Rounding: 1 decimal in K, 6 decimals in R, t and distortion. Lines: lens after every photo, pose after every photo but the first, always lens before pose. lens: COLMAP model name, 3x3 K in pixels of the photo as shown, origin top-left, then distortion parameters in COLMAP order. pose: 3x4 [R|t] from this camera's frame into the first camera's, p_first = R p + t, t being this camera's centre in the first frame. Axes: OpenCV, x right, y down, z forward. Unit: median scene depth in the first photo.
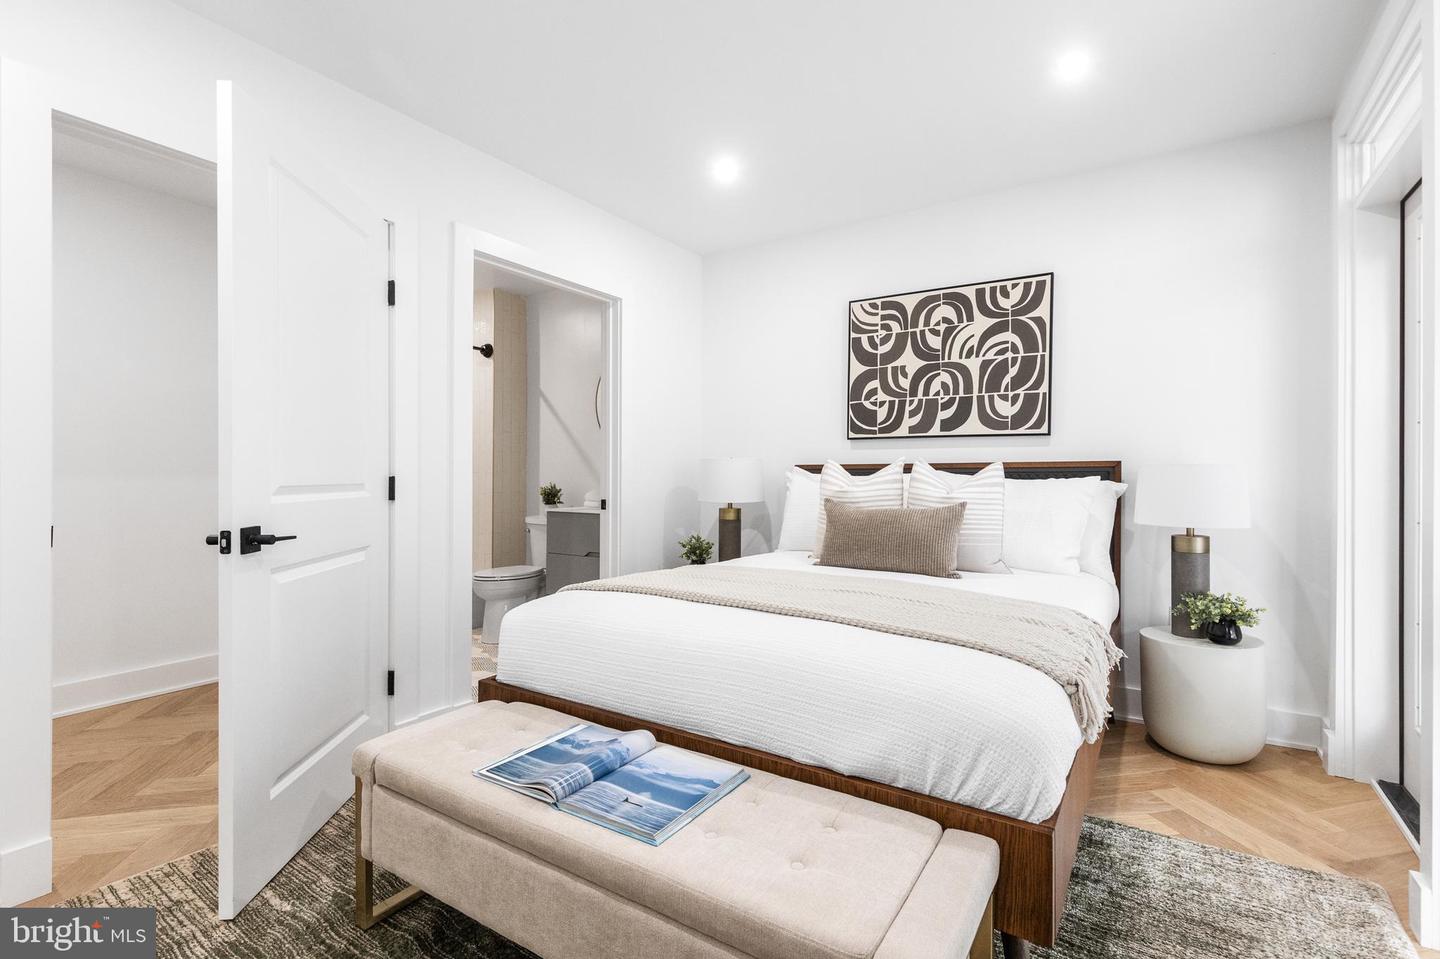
lens RADIAL K [[668.0, 0, 742.7], [0, 668.0, 474.5], [0, 0, 1]] dist [0.011085, -0.000307]
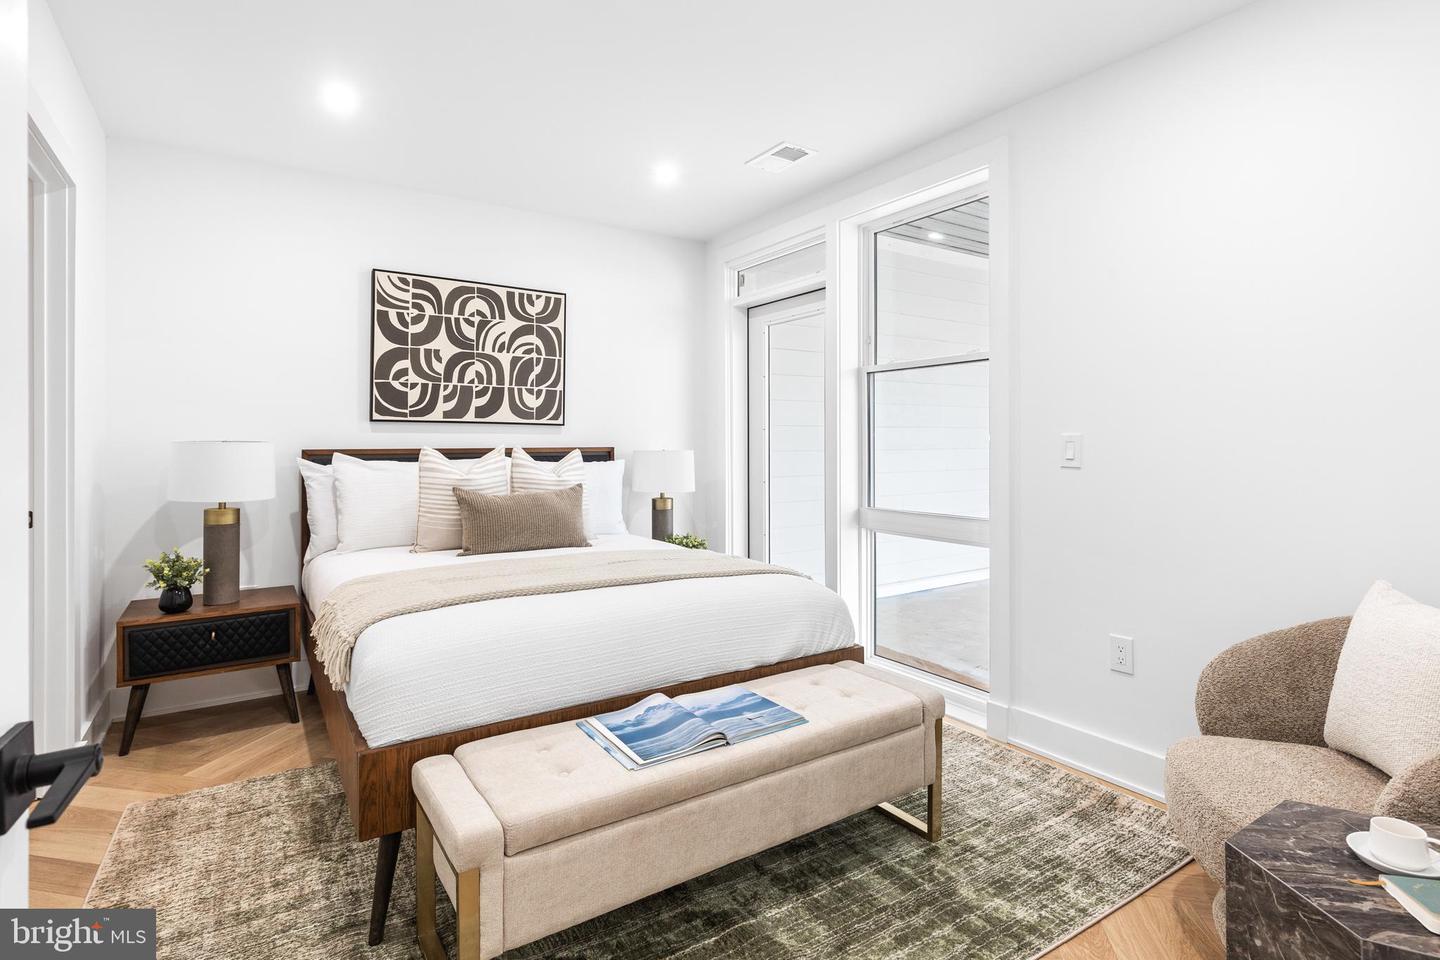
lens RADIAL K [[713.7, 0, 735.8], [0, 713.7, 446.2], [0, 0, 1]] dist [0.002215, 0.000877]
pose [[0.393023, -0.003249, 0.919523, -0.578236], [0.000575, 0.999994, 0.003287, -0.023380], [-0.919529, -0.000763, 0.393023, 0.182471]]
